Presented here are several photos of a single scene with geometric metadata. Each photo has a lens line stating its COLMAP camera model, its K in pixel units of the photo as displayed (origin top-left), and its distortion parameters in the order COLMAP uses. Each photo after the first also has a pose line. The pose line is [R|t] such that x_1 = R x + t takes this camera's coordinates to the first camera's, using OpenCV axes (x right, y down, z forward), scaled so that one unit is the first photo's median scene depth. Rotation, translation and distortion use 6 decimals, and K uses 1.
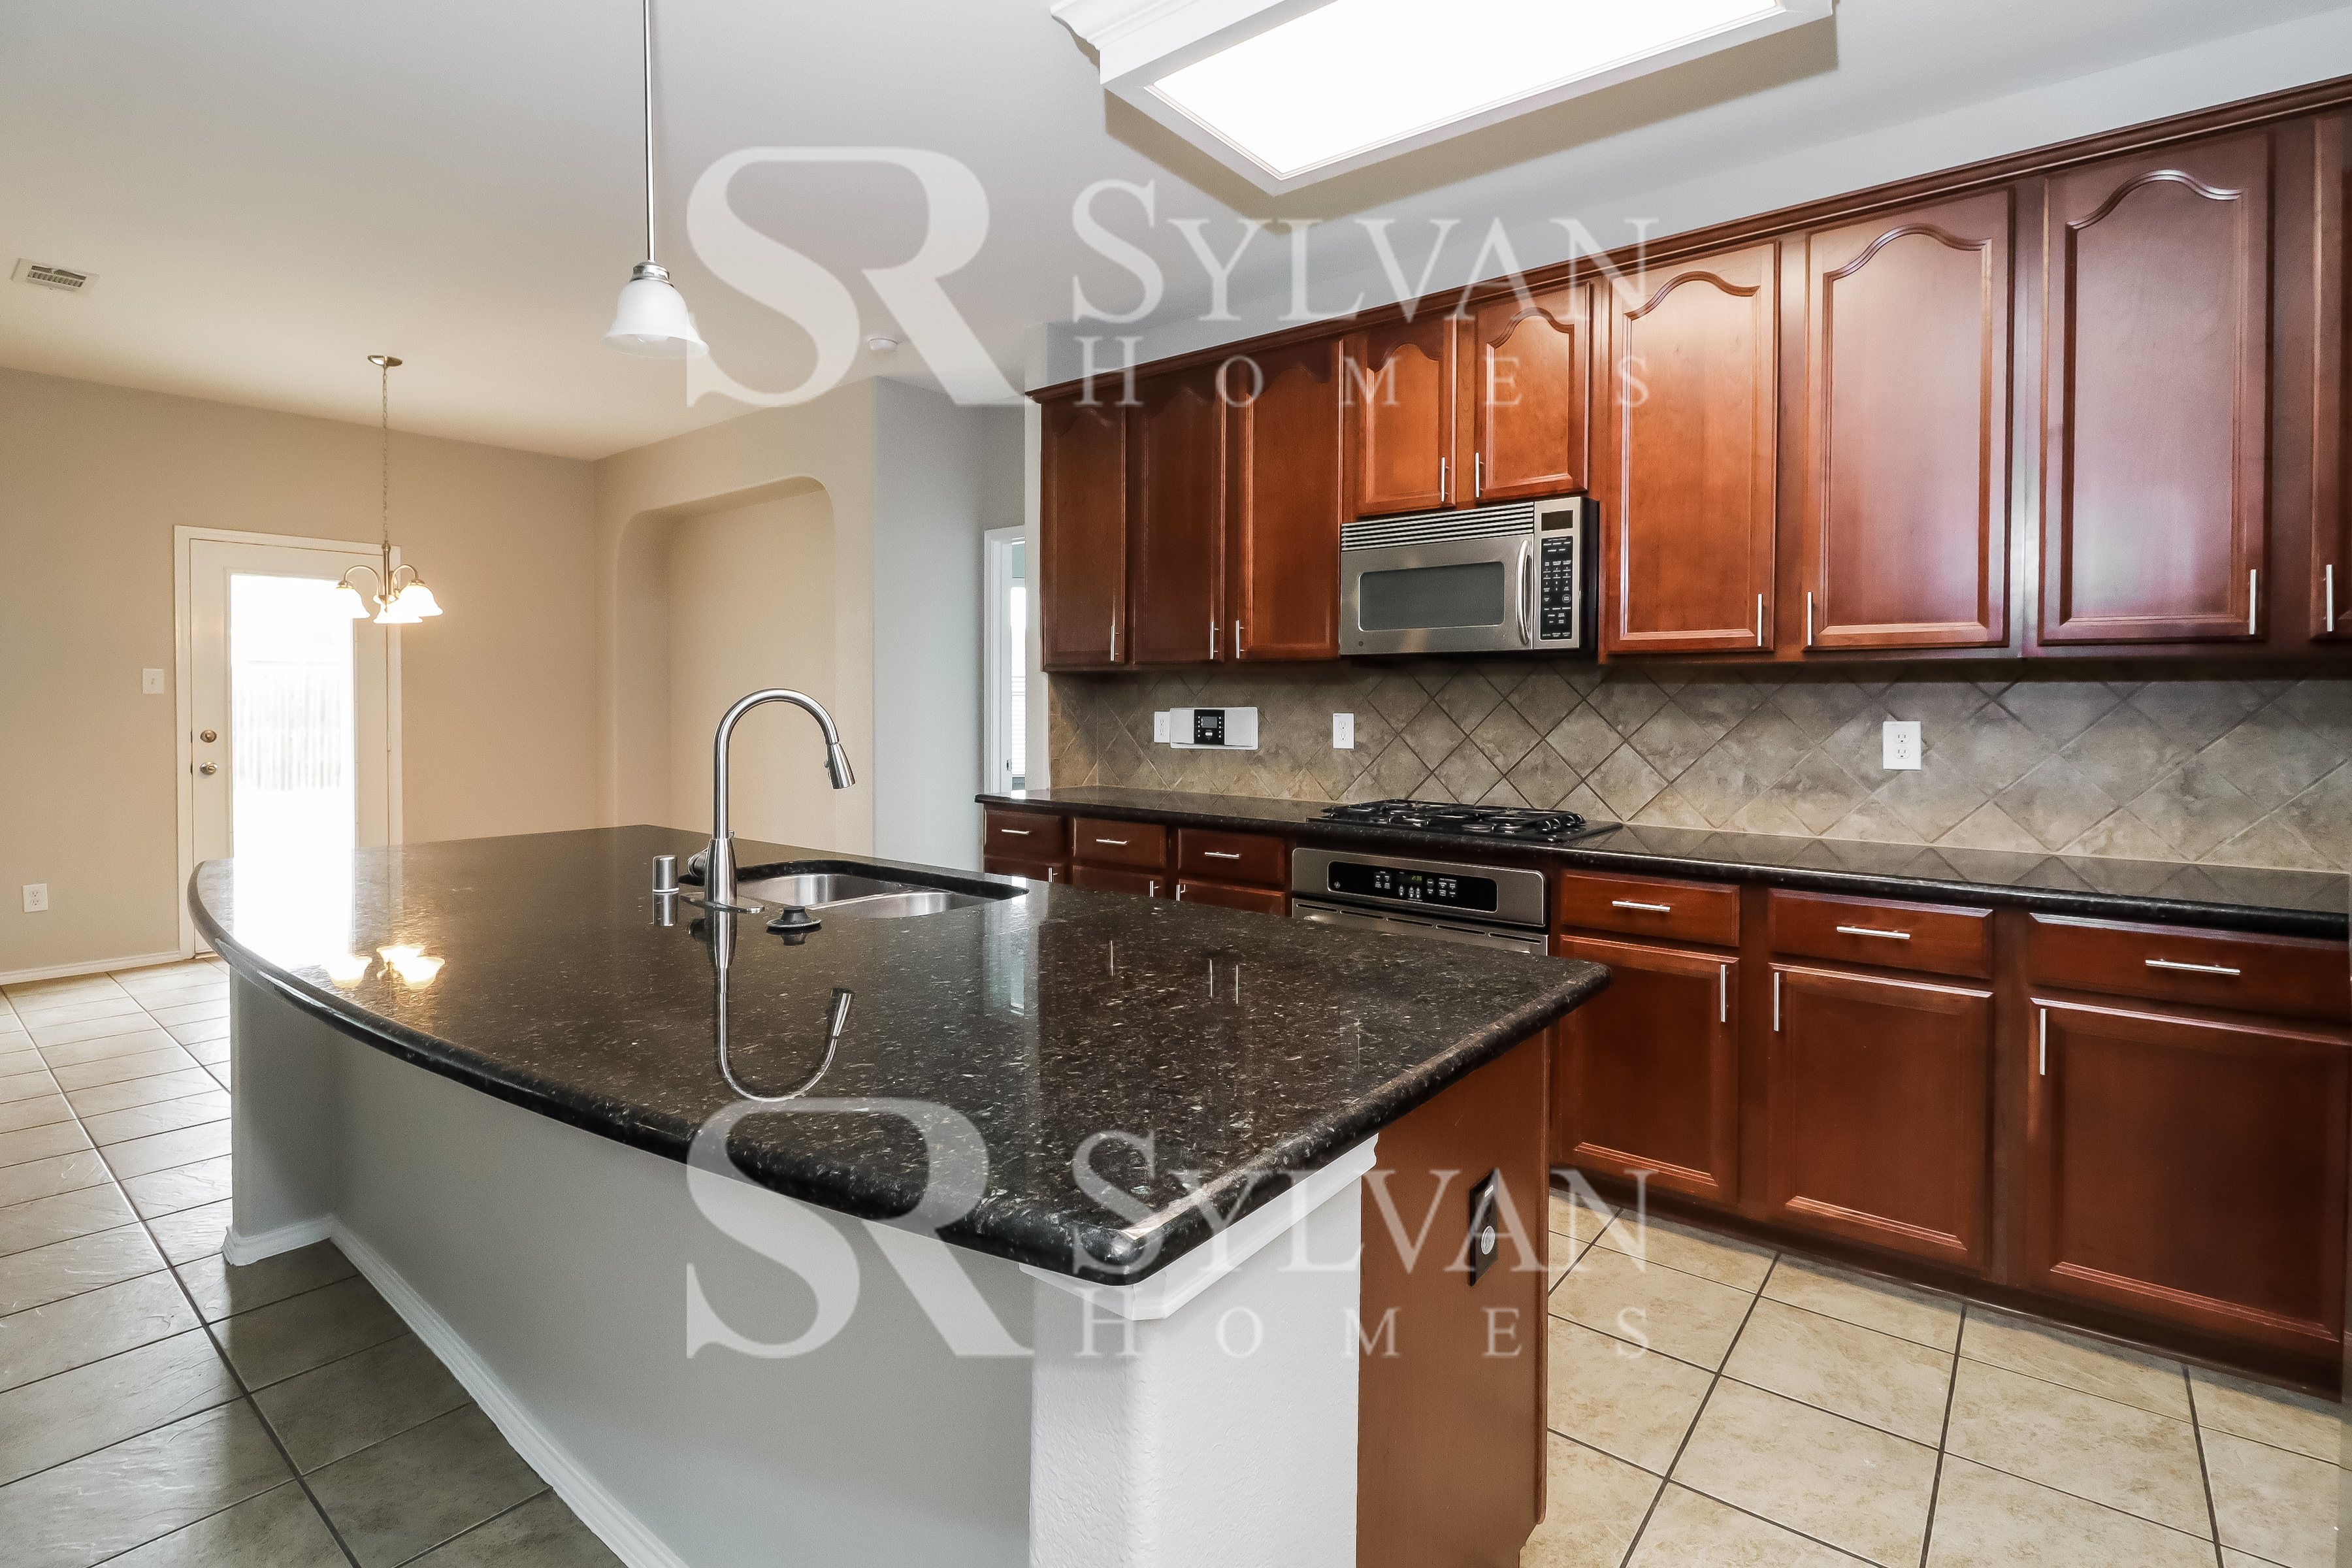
lens RADIAL K [[1108.9, 0, 1171.9], [0, 1108.9, 749.7], [0, 0, 1]] dist [-0.004373, -0.000399]
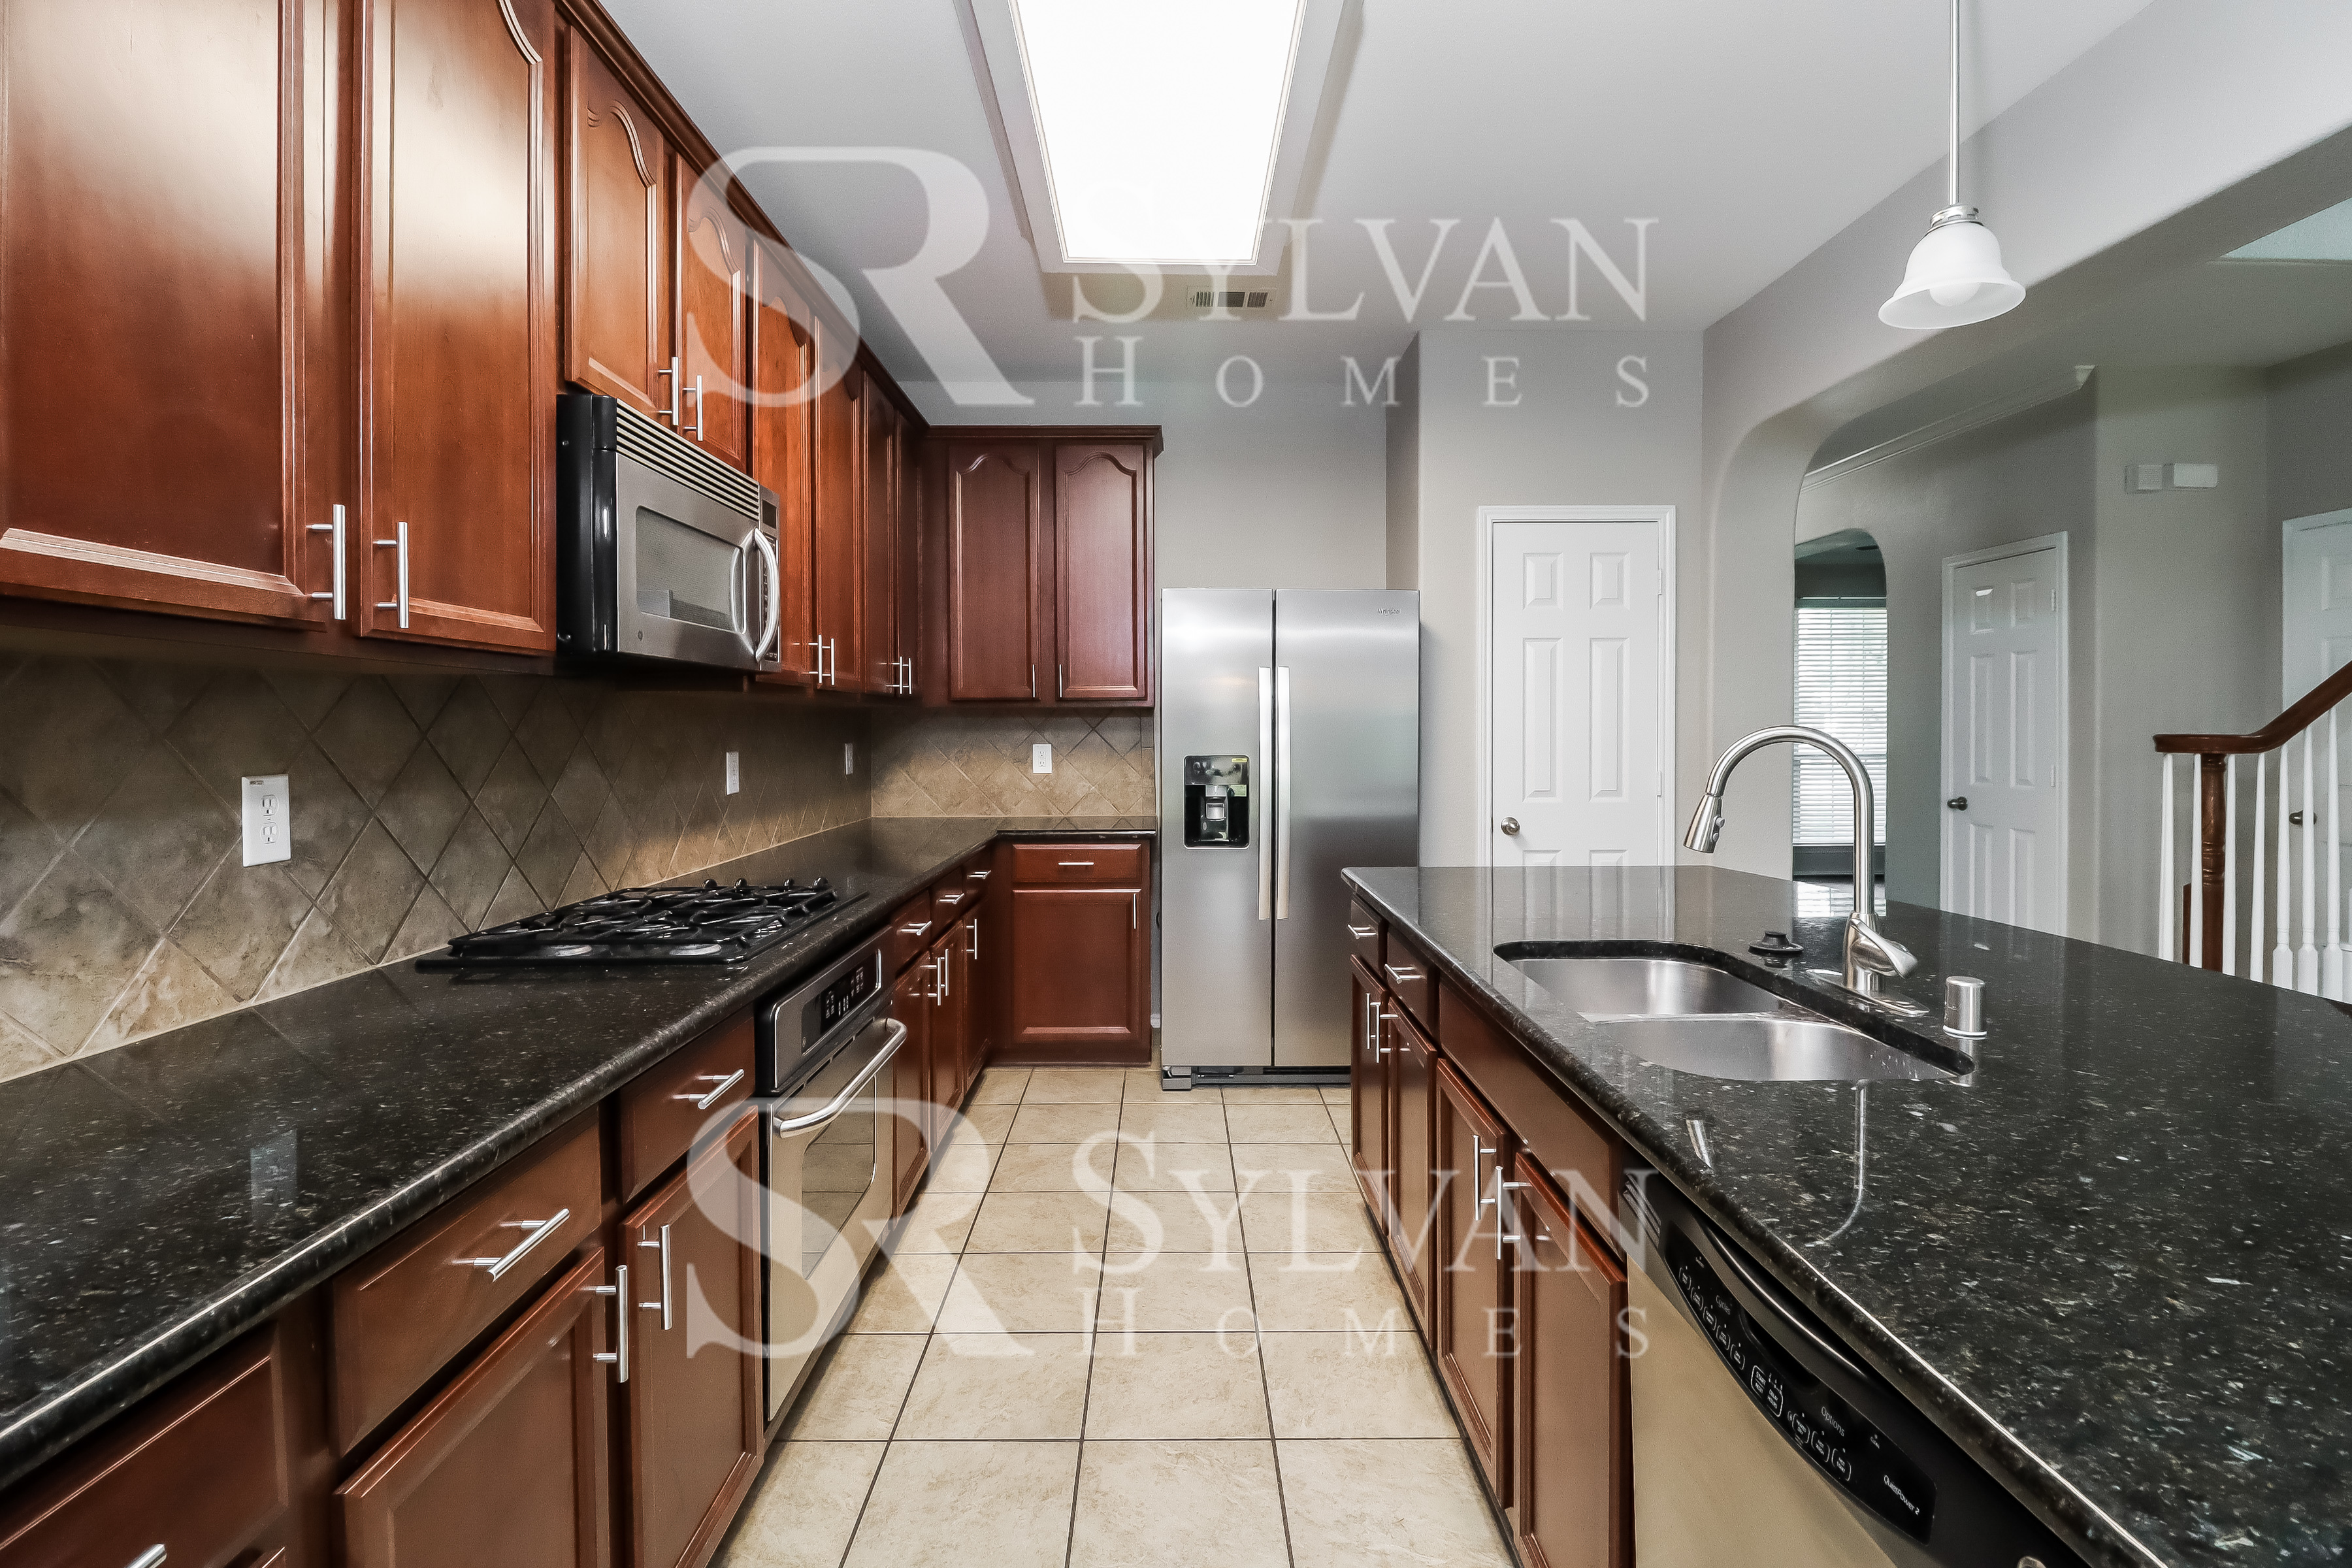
lens RADIAL K [[1108.9, 0, 1171.9], [0, 1108.9, 749.7], [0, 0, 1]] dist [-0.004373, -0.000399]
pose [[-0.614272, -0.013573, 0.788978, -0.359931], [0.043640, 0.997737, 0.051141, -0.047865], [-0.787887, 0.065846, -0.612290, 0.978713]]
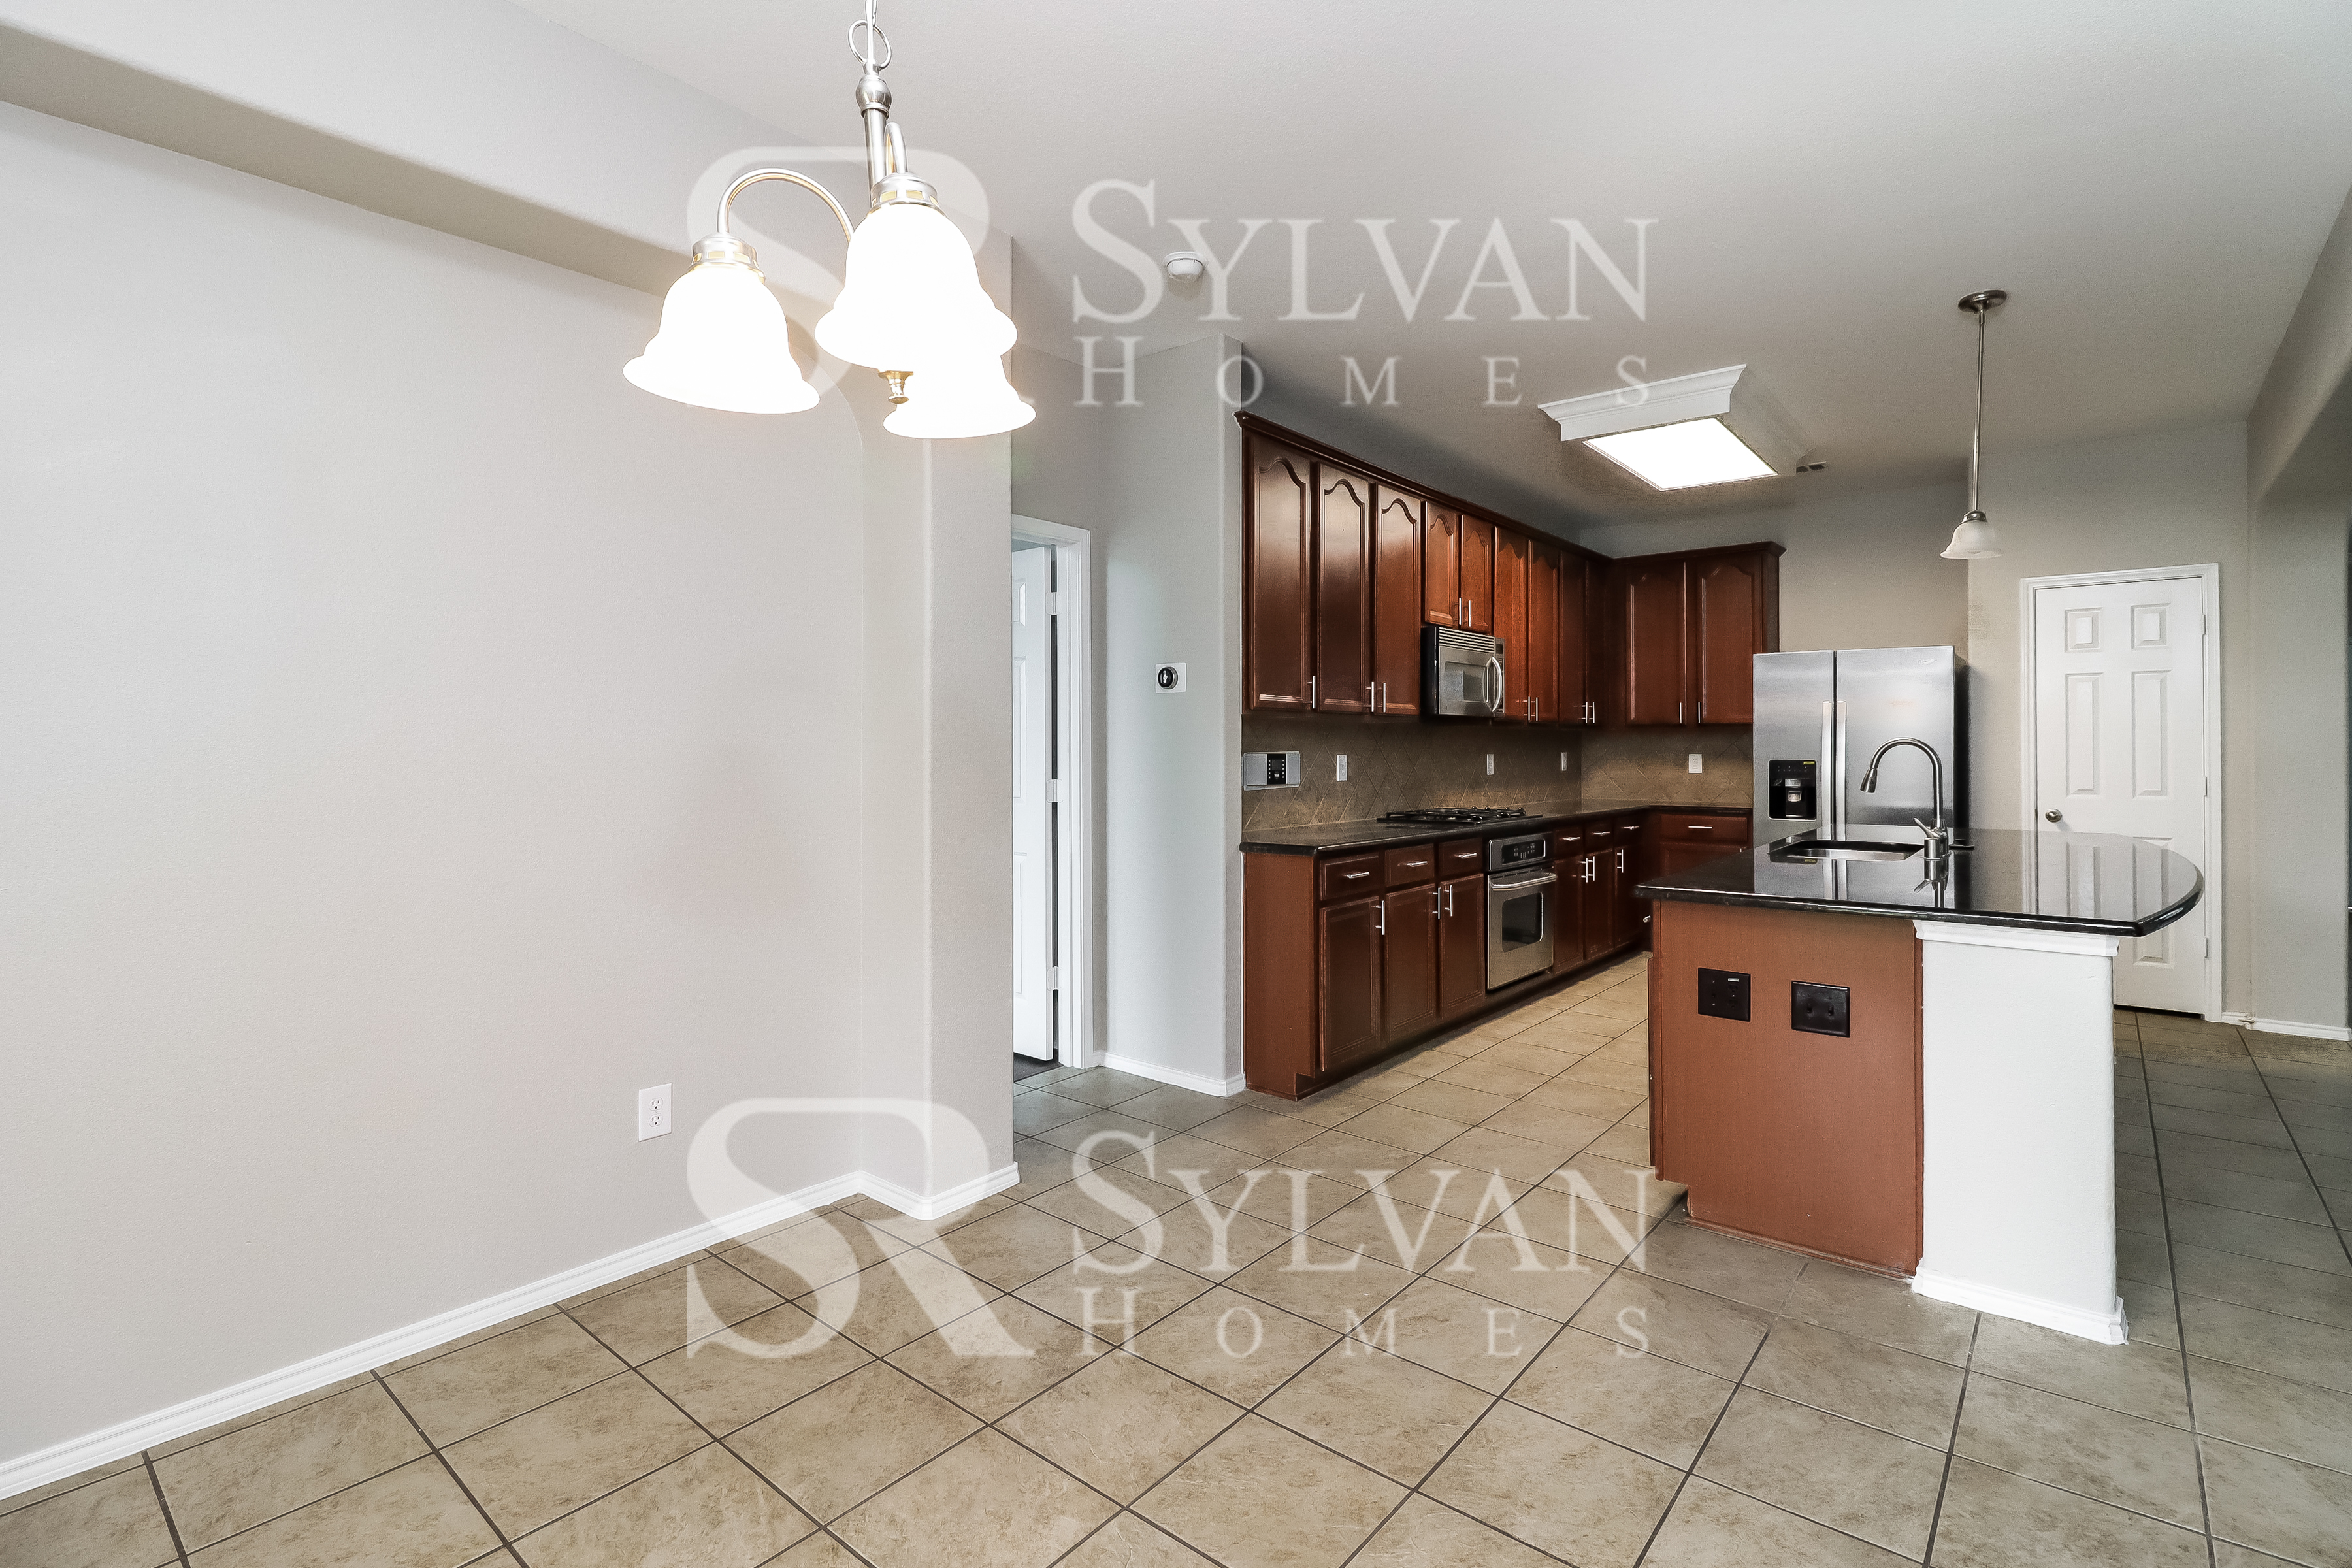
lens RADIAL K [[1108.9, 0, 1171.9], [0, 1108.9, 749.7], [0, 0, 1]] dist [-0.004373, -0.000399]
pose [[0.031838, 0.001837, 0.999491, -1.181556], [0.053451, 0.998564, -0.003538, -0.045034], [-0.998063, 0.053536, 0.031694, 1.153738]]
